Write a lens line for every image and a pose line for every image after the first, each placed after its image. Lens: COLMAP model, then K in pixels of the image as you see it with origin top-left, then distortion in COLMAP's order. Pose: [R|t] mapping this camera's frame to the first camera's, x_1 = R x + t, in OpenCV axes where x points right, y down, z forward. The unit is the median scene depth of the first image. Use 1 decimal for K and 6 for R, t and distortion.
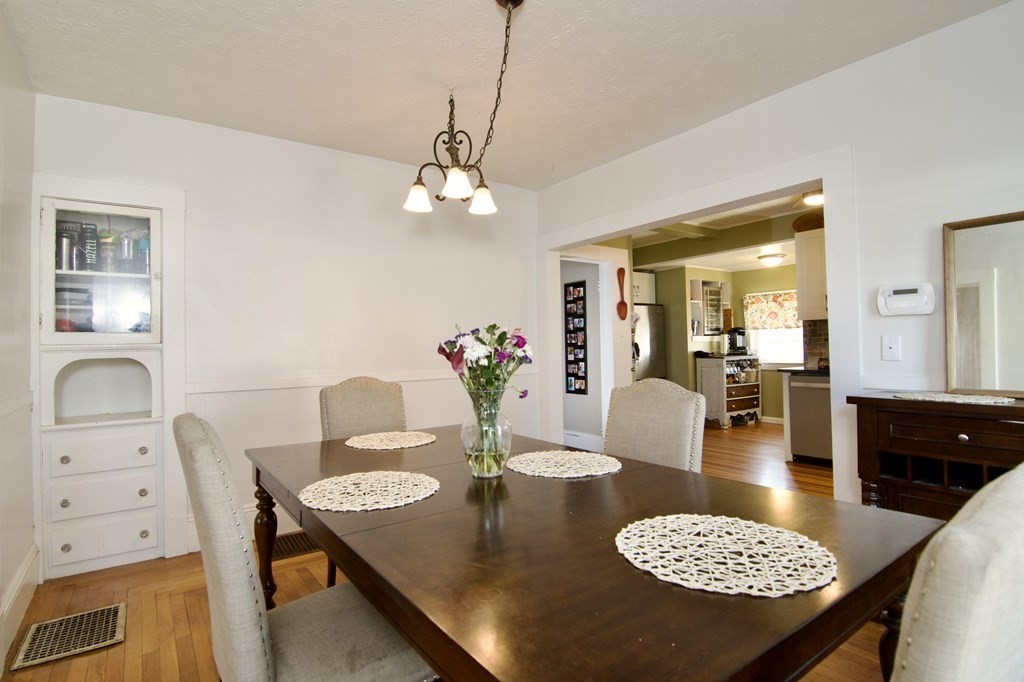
lens RADIAL K [[496.5, 0, 511.7], [0, 496.5, 337.9], [0, 0, 1]] dist [-0.002624, -0.011286]
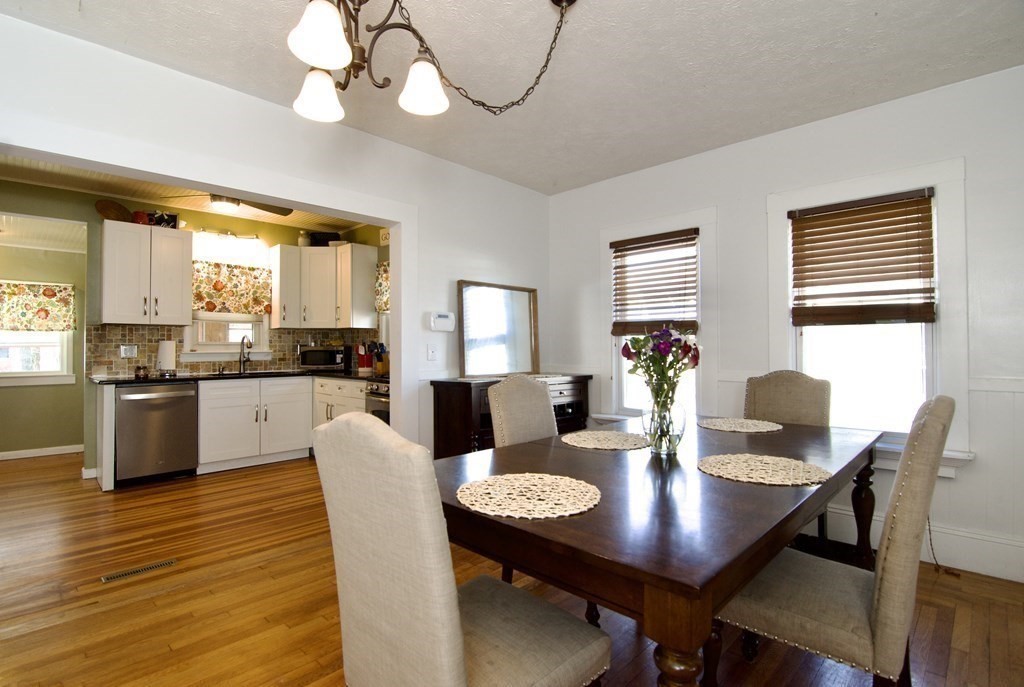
lens RADIAL K [[499.0, 0, 510.2], [0, 499.0, 339.9], [0, 0, 1]] dist [-0.001228, -0.011994]
pose [[-0.163257, 0.036164, 0.985921, -0.247985], [-0.010182, 0.999213, -0.038337, 0.012941], [-0.986531, -0.016298, -0.162760, 0.319525]]
